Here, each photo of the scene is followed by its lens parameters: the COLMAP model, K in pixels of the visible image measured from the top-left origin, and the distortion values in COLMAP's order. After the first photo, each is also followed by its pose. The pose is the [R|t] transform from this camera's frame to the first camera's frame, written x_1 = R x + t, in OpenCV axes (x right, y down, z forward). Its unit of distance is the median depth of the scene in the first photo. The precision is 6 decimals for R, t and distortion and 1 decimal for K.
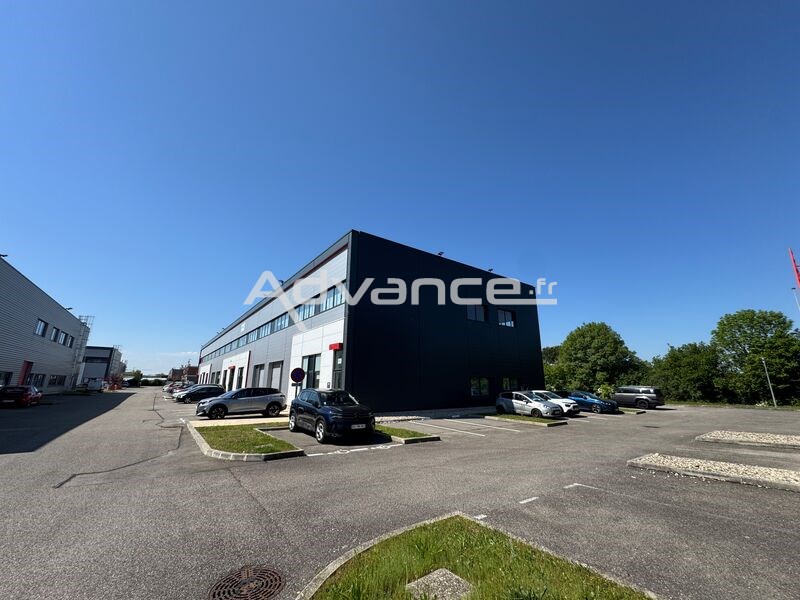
lens RADIAL K [[318.8, 0, 401.5], [0, 318.8, 295.6], [0, 0, 1]] dist [-0.004340, 0.001392]
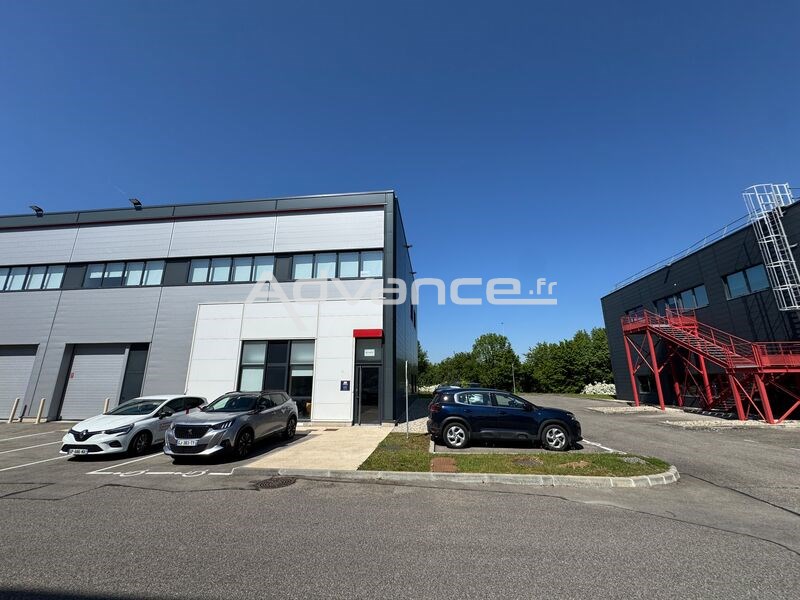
lens RADIAL K [[318.8, 0, 402.0], [0, 318.8, 300.5], [0, 0, 1]] dist [-0.004340, 0.001392]
pose [[0.677025, 0.171995, 0.715580, -0.639680], [-0.188866, 0.980350, -0.056945, 0.101600], [-0.711313, -0.096595, 0.696206, 0.390309]]
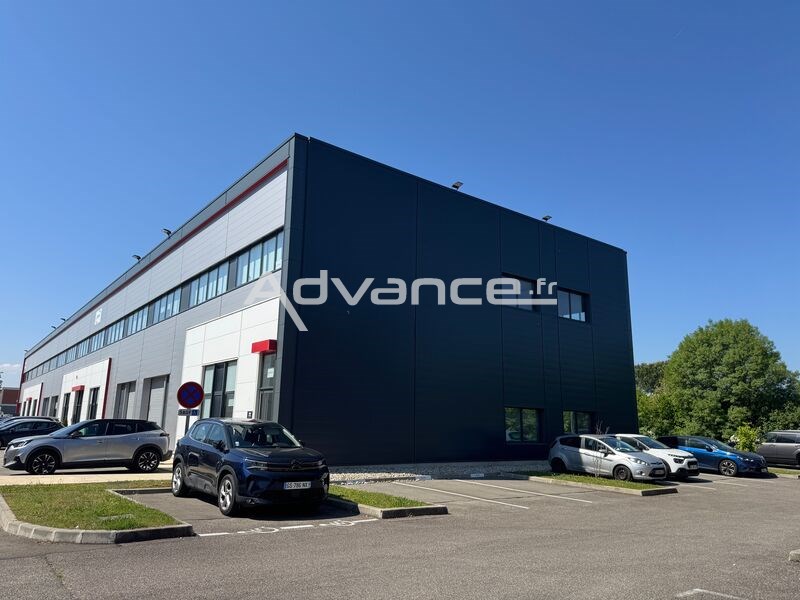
lens RADIAL K [[563.1, 0, 396.9], [0, 563.1, 294.2], [0, 0, 1]] dist [0.032305, -0.036326]
pose [[0.999684, 0.019213, 0.016228, 0.006263], [-0.019871, 0.998946, 0.041375, 0.021769], [-0.015416, -0.041684, 0.999012, 0.025358]]
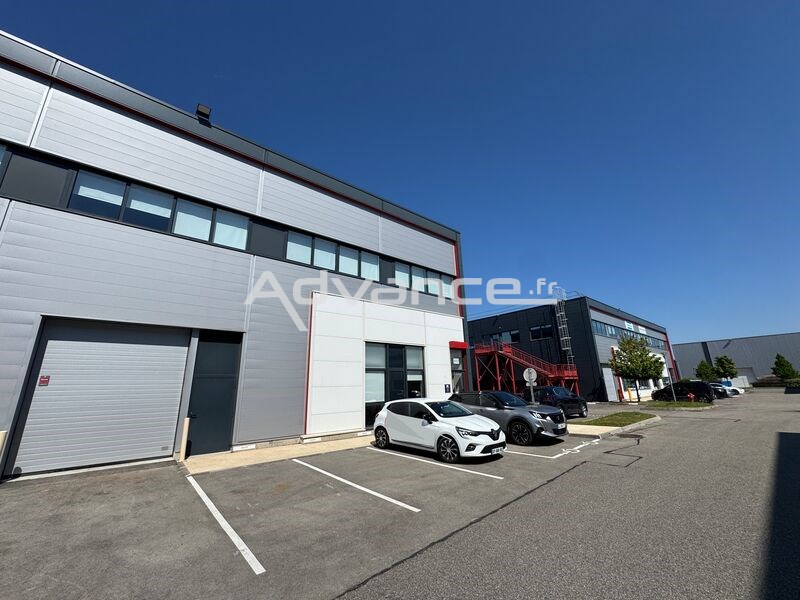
lens RADIAL K [[318.8, 0, 397.8], [0, 318.8, 301.2], [0, 0, 1]] dist [-0.004340, 0.001392]
pose [[-0.056115, 0.261364, 0.963608, -1.012853], [-0.236496, 0.934183, -0.267156, 0.298988], [-0.970011, -0.242881, 0.009390, 1.086627]]
